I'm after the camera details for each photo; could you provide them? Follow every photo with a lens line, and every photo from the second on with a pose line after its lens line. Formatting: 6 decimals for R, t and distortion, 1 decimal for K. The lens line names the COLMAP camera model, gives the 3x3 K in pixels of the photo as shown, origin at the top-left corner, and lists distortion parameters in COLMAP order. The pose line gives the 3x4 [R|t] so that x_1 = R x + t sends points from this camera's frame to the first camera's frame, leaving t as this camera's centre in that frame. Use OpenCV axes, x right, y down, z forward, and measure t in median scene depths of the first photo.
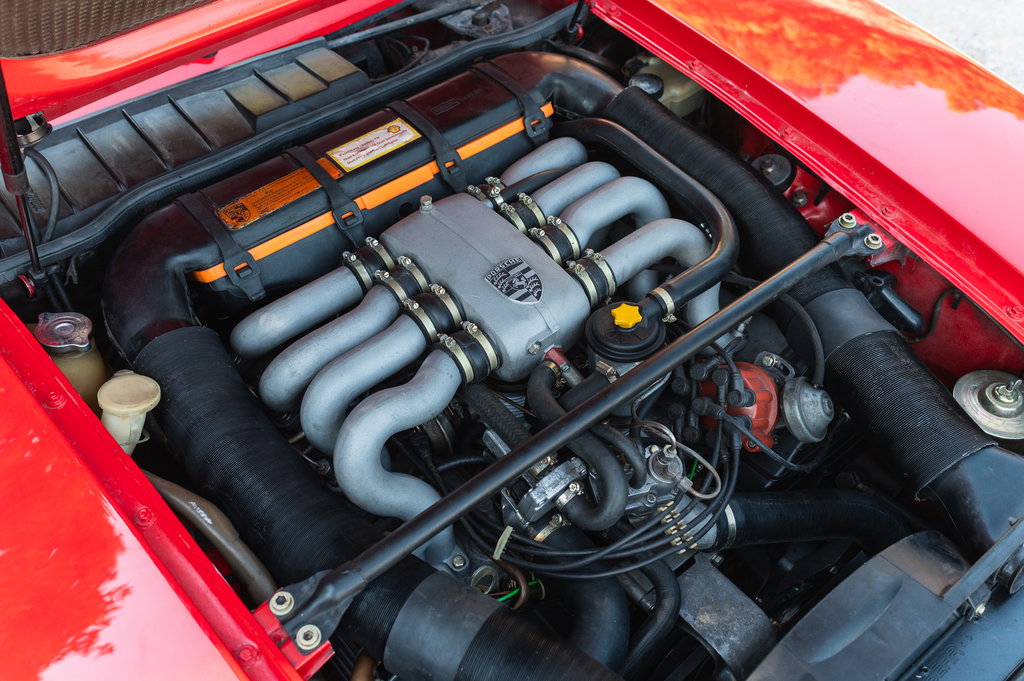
lens RADIAL K [[996.7, 0, 512.0], [0, 996.7, 340.5], [0, 0, 1]] dist [0.094623, -0.016120]
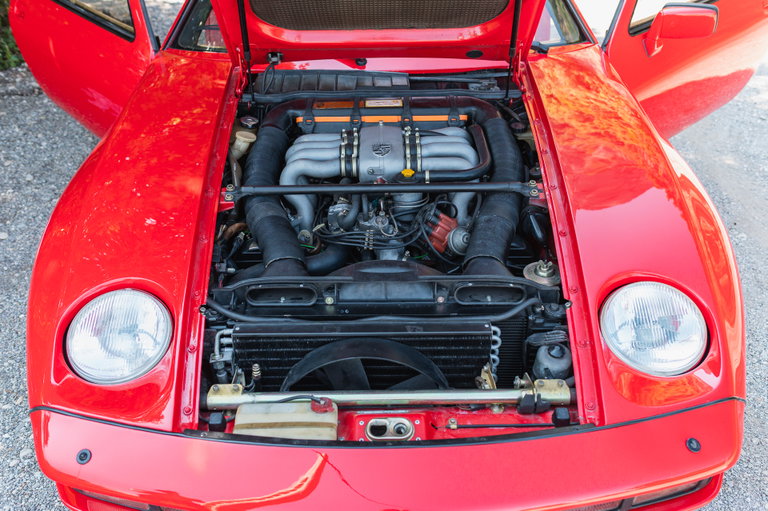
lens RADIAL K [[774.1, 0, 384.0], [0, 774.1, 255.5], [0, 0, 1]] dist [0.095426, -0.005194]
pose [[0.785327, 0.345890, -0.513441, 1.010112], [-0.466217, 0.876092, -0.122900, 0.379449], [0.407312, 0.335891, 0.849279, -0.508302]]
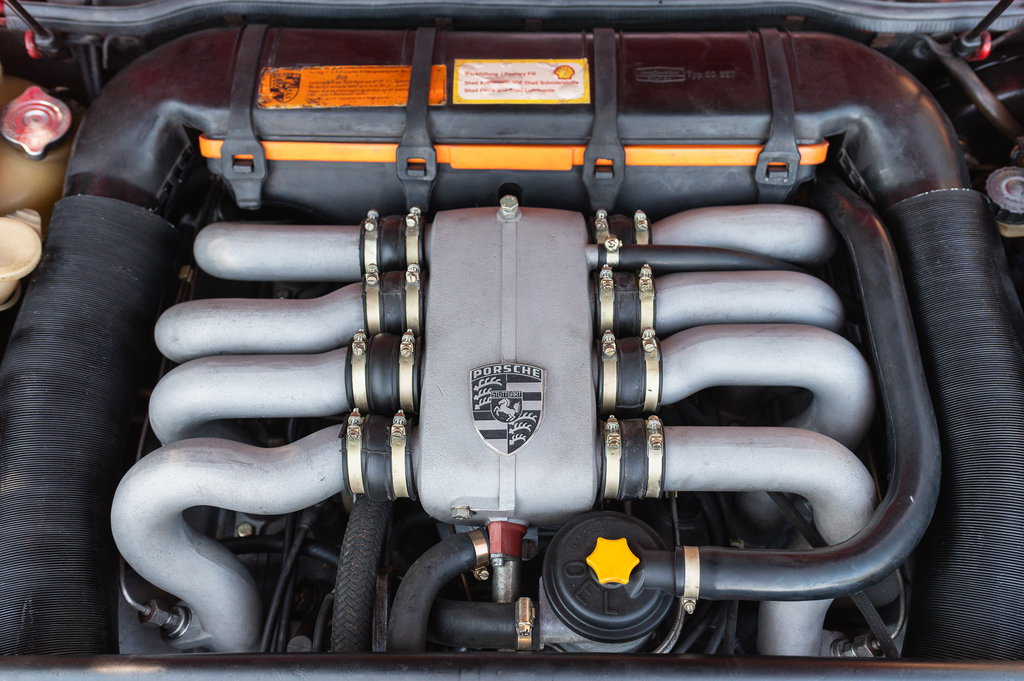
lens RADIAL K [[996.7, 0, 512.0], [0, 996.7, 340.5], [0, 0, 1]] dist [0.094623, -0.016120]
pose [[0.772486, 0.551806, -0.314284, 0.166390], [-0.478663, 0.831191, 0.282850, -0.248317], [0.417309, -0.068062, 0.906212, 0.406063]]
